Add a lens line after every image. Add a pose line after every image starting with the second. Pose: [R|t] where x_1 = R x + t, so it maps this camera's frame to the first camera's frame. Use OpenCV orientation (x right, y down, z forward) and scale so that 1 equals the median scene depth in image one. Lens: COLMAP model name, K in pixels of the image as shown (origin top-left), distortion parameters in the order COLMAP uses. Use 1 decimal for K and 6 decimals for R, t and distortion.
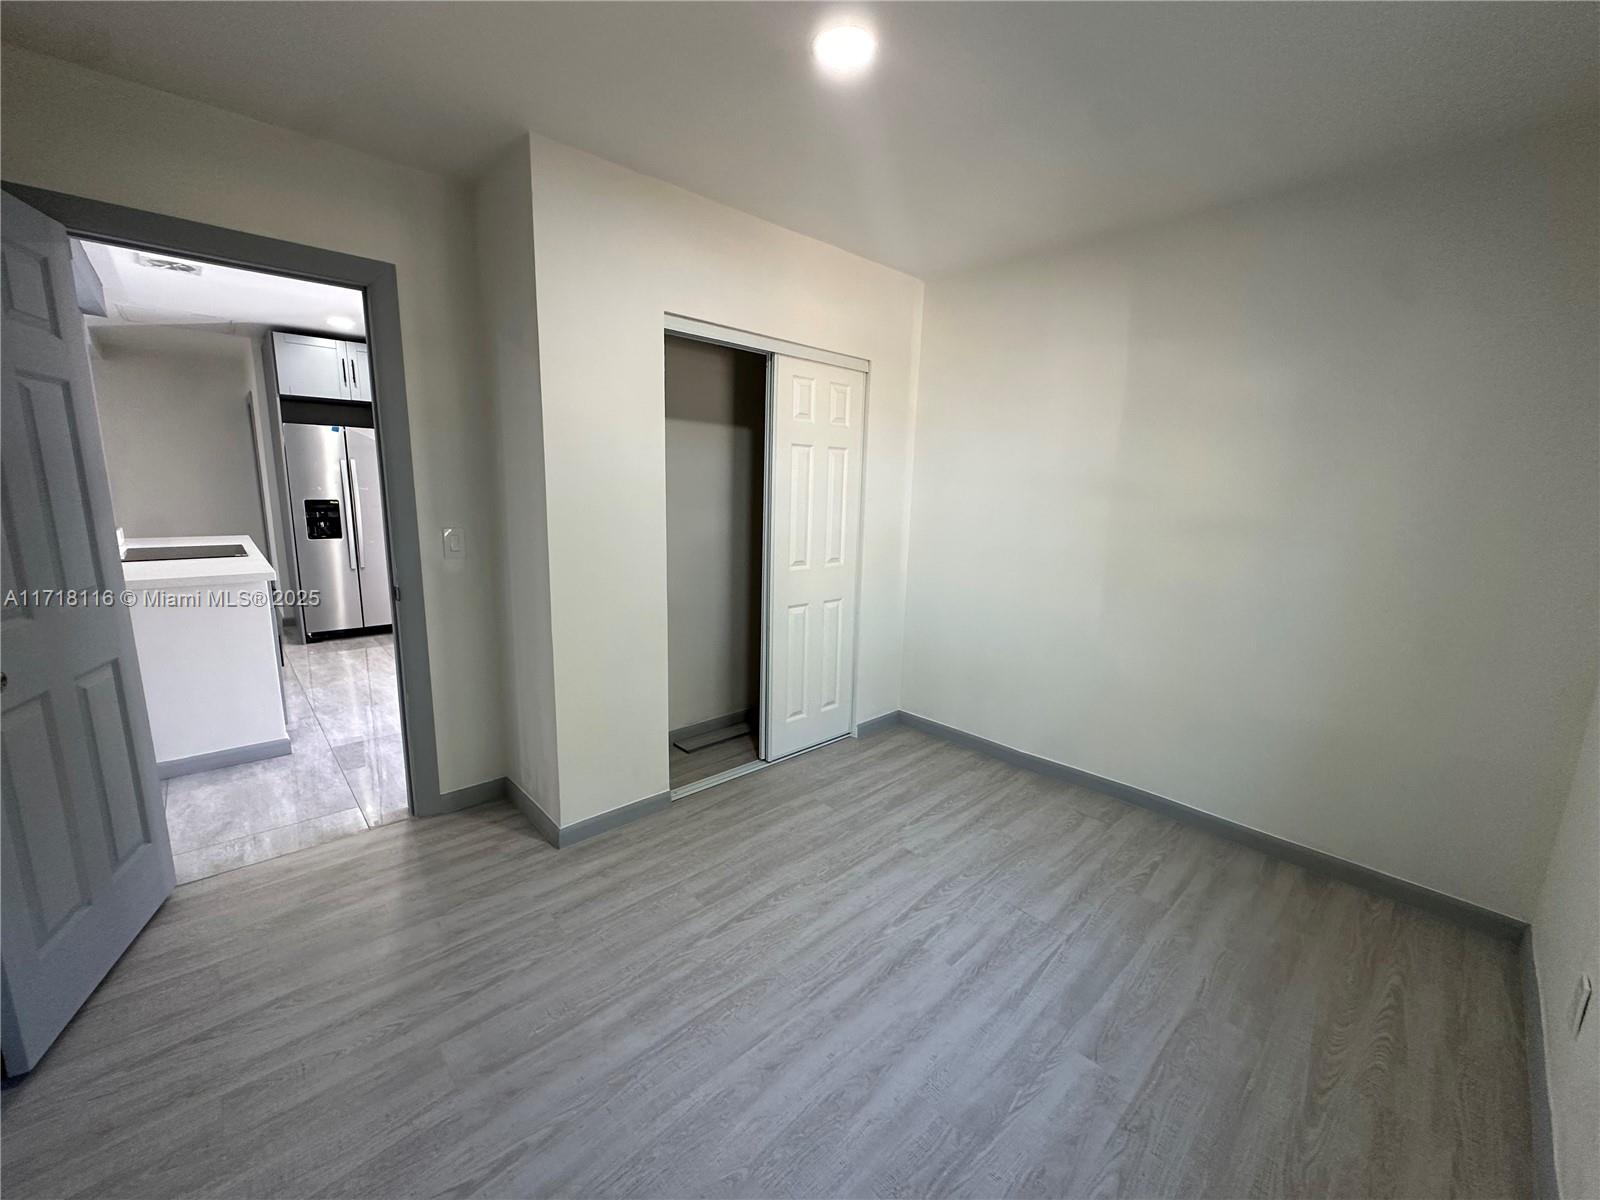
lens RADIAL K [[639.7, 0, 805.9], [0, 639.7, 598.1], [0, 0, 1]] dist [-0.001841, -0.000348]
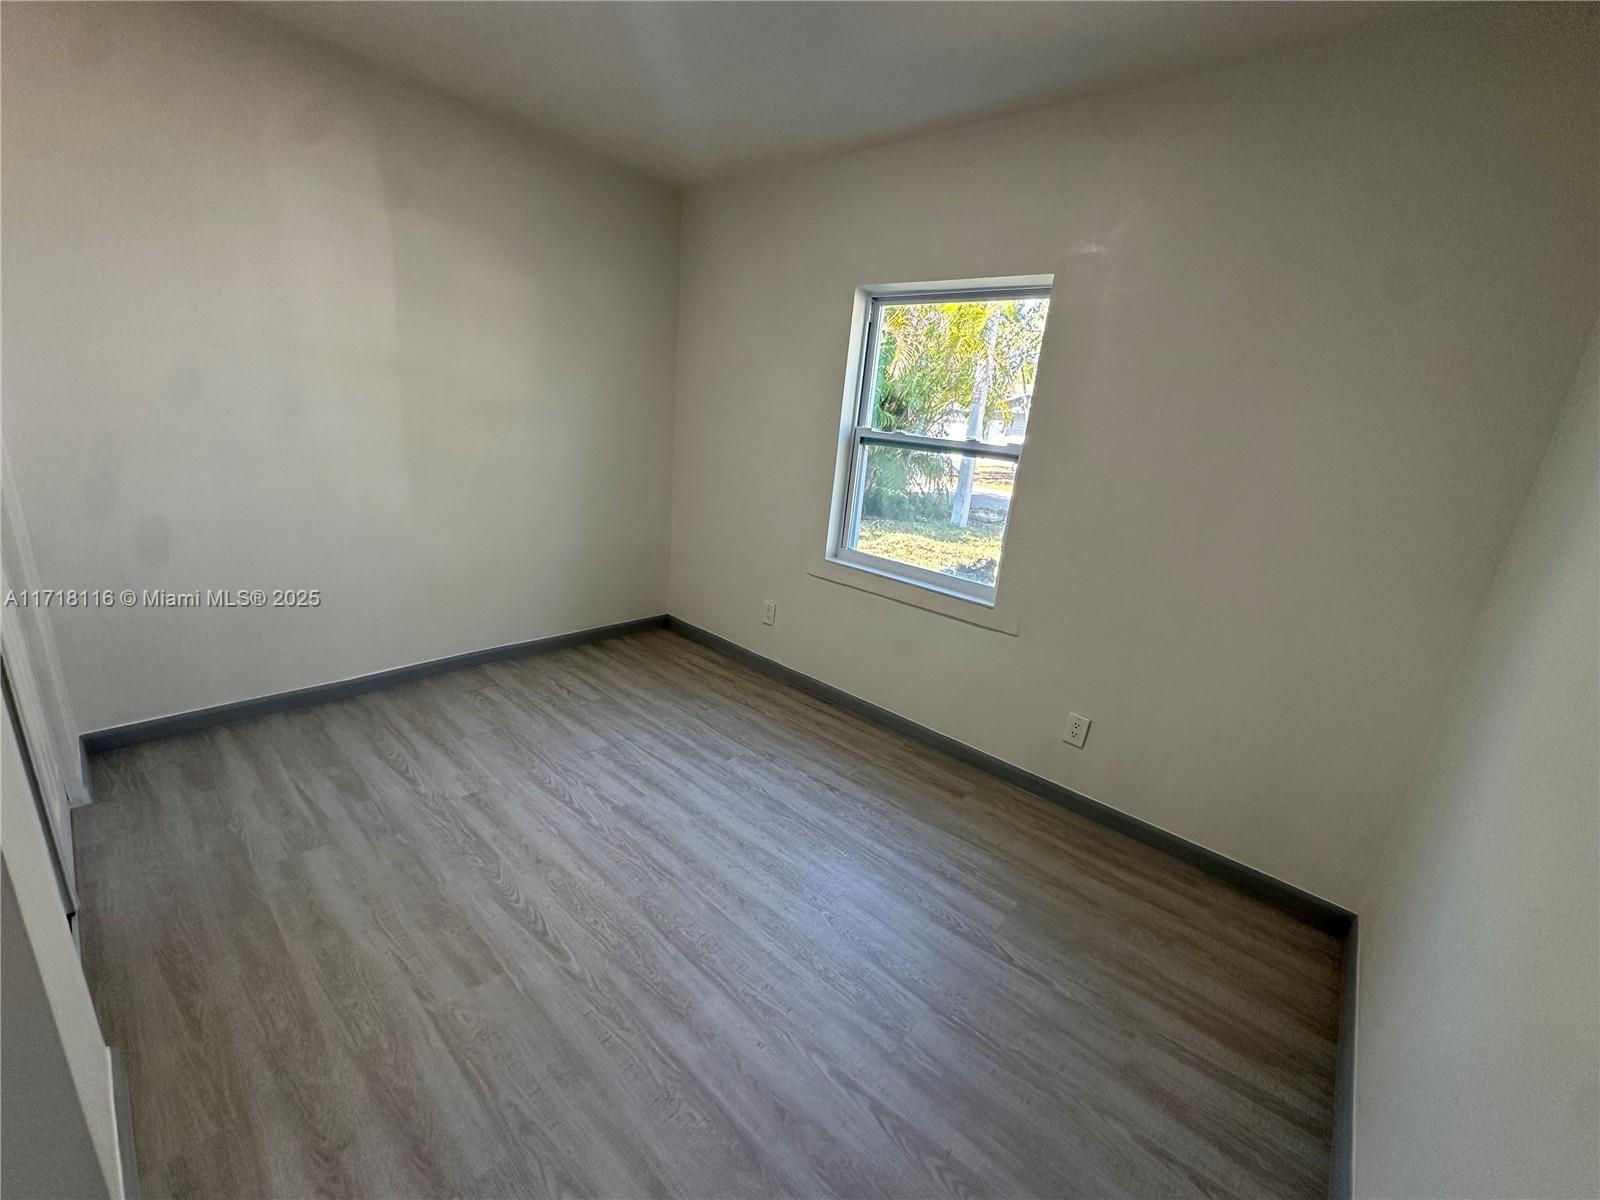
lens RADIAL K [[639.7, 0, 796.3], [0, 639.7, 608.0], [0, 0, 1]] dist [-0.001841, -0.000348]
pose [[-0.087854, -0.323422, 0.942168, -0.744657], [0.077989, 0.940688, 0.330187, -0.132688], [-0.993076, 0.102487, -0.057420, 0.657345]]
